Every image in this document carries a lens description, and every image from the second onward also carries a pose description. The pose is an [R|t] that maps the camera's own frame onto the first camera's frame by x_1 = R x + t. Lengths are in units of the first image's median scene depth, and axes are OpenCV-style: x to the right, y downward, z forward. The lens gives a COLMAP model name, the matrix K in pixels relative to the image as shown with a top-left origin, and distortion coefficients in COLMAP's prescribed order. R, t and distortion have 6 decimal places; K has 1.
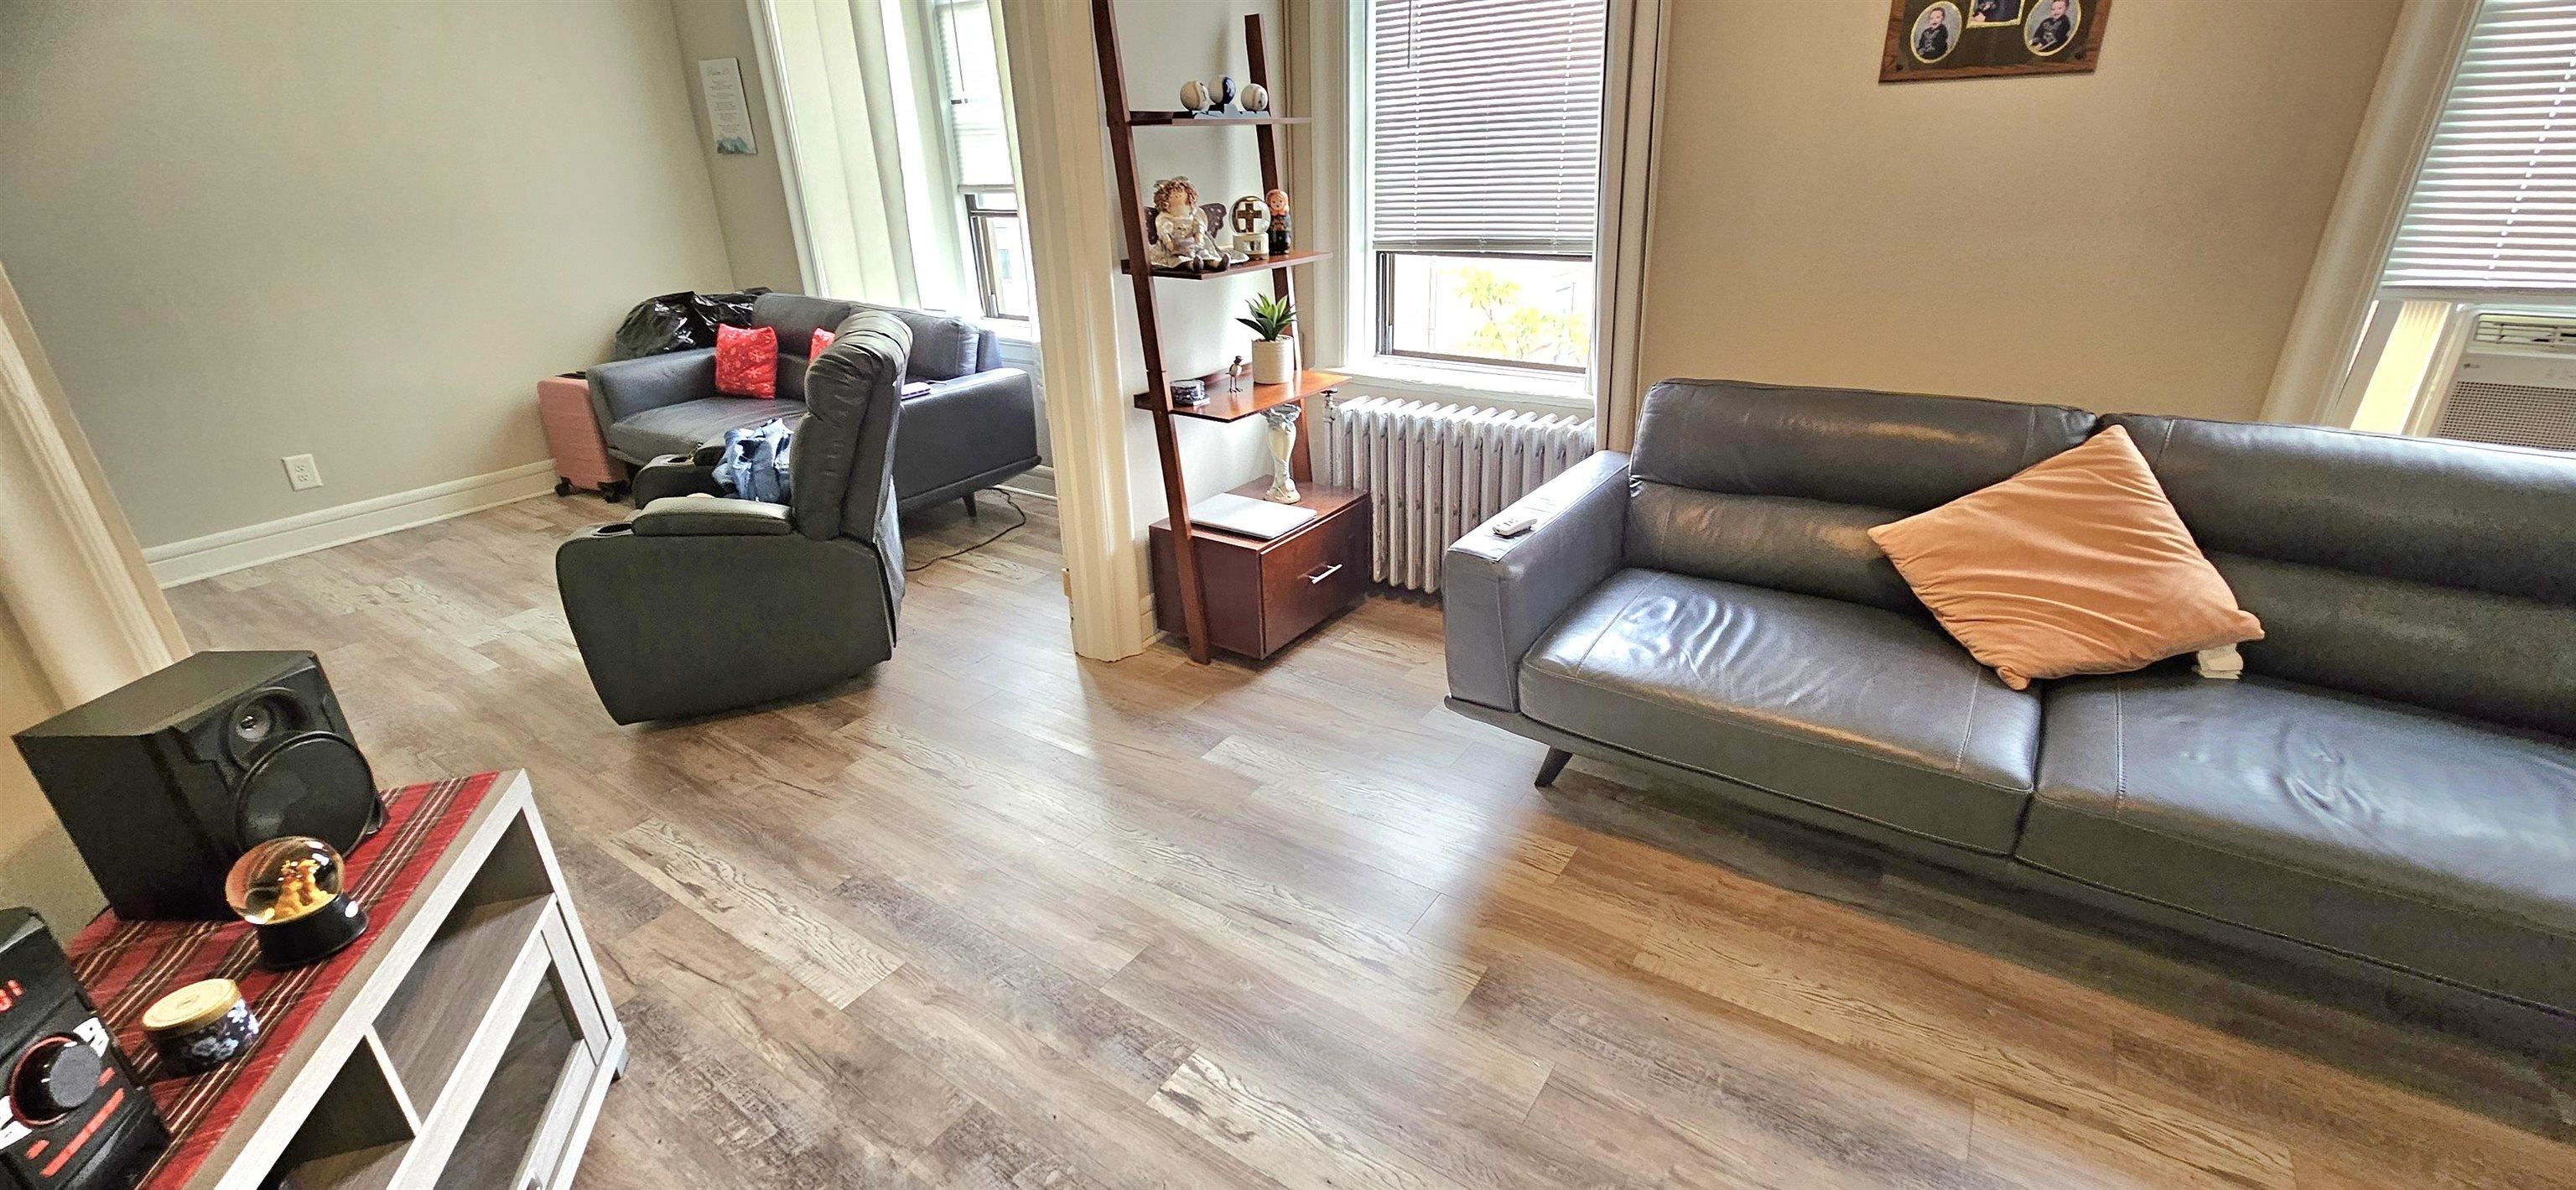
lens RADIAL K [[1057.0, 0, 1279.9], [0, 1057.0, 598.6], [0, 0, 1]] dist [0.001280, 0.000294]
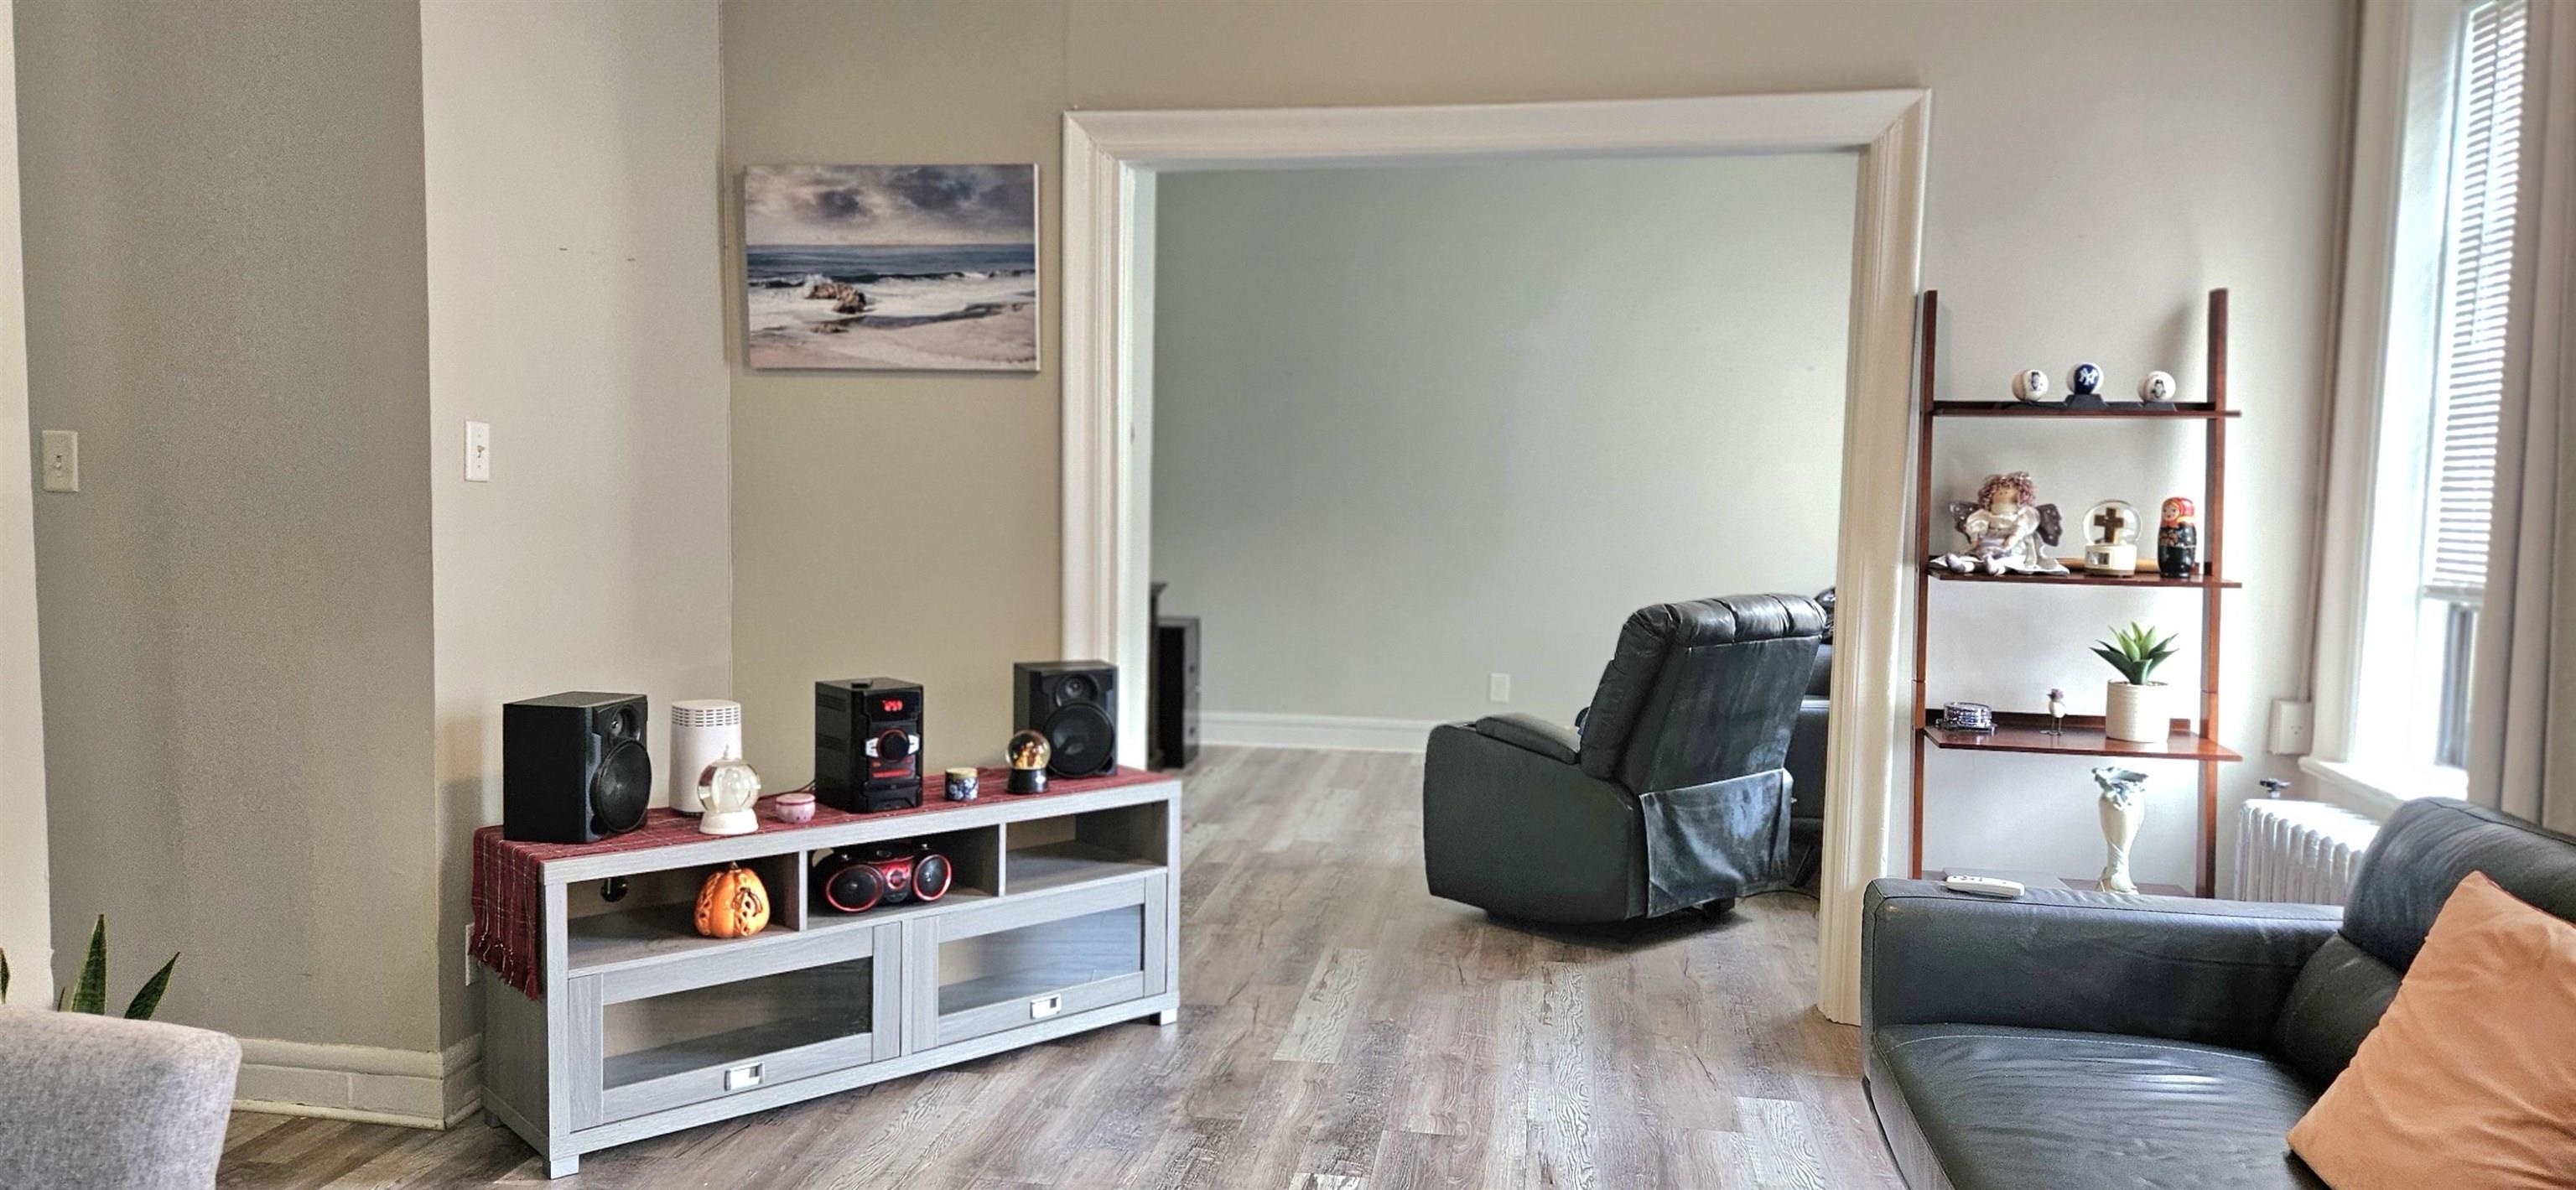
lens RADIAL K [[1724.6, 0, 1288.0], [0, 1724.6, 595.0], [0, 0, 1]] dist [0.074971, -0.001025]
pose [[0.429181, 0.106472, -0.896921, 0.953347], [-0.384532, 0.920078, -0.074779, 0.022382], [0.817276, 0.376988, 0.435822, -0.055015]]
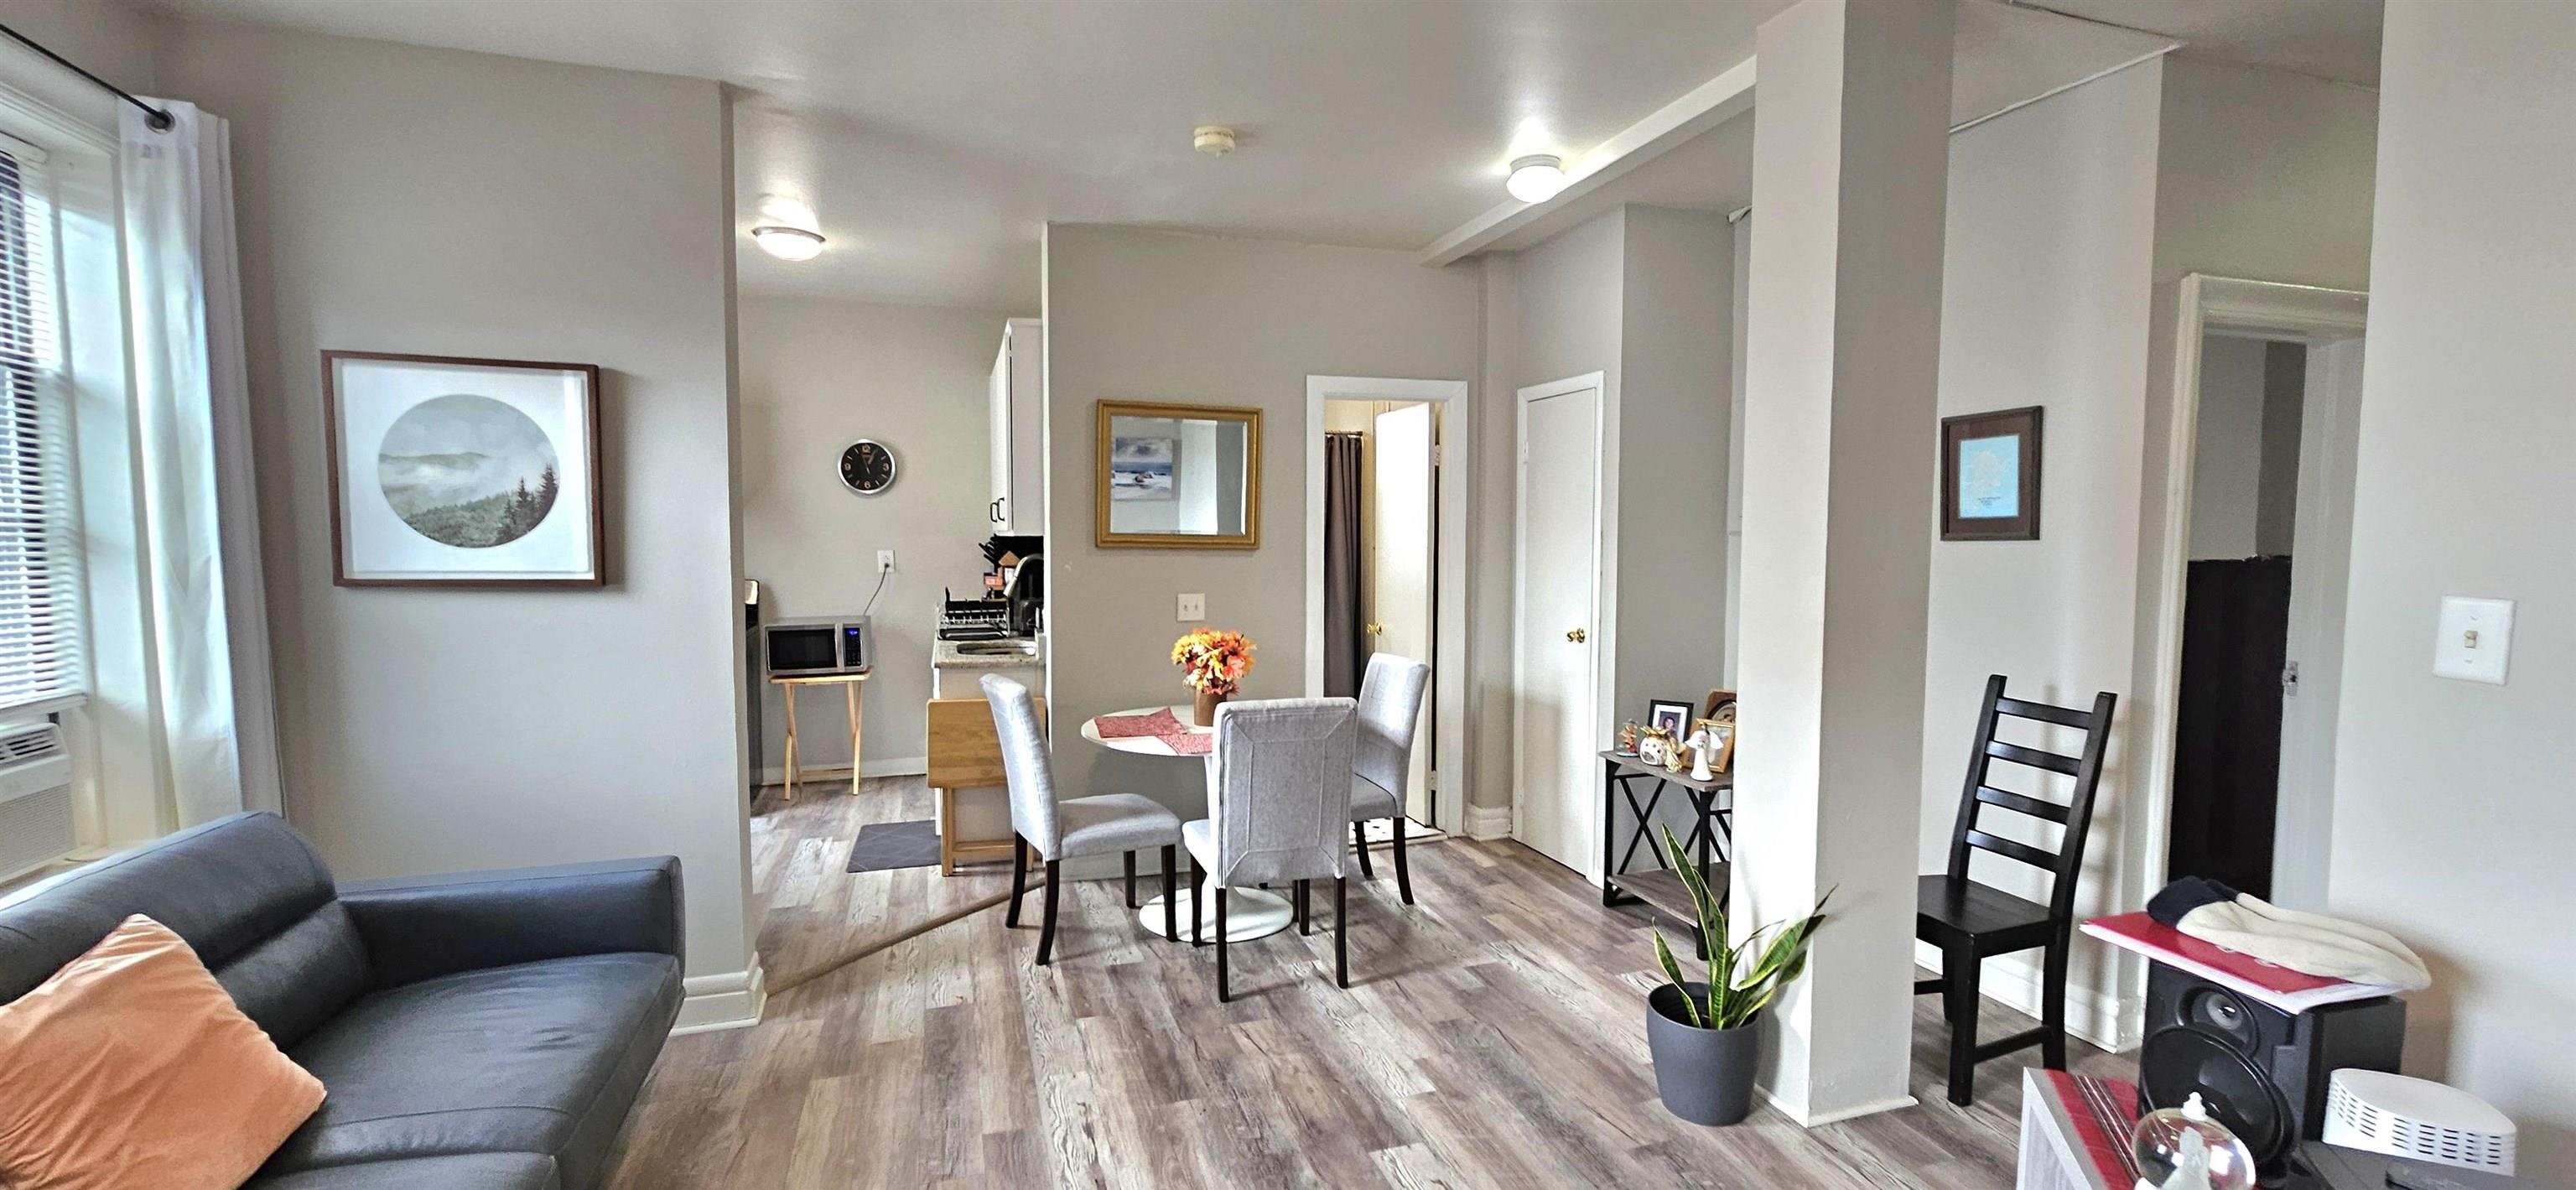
lens RADIAL K [[1069.2, 0, 1278.1], [0, 1069.2, 598.5], [0, 0, 1]] dist [0.002744, -0.000434]
pose [[-0.789309, -0.016156, 0.613784, -0.315841], [0.262239, 0.895020, 0.360790, -0.318728], [-0.555178, 0.445733, -0.702211, 0.694571]]
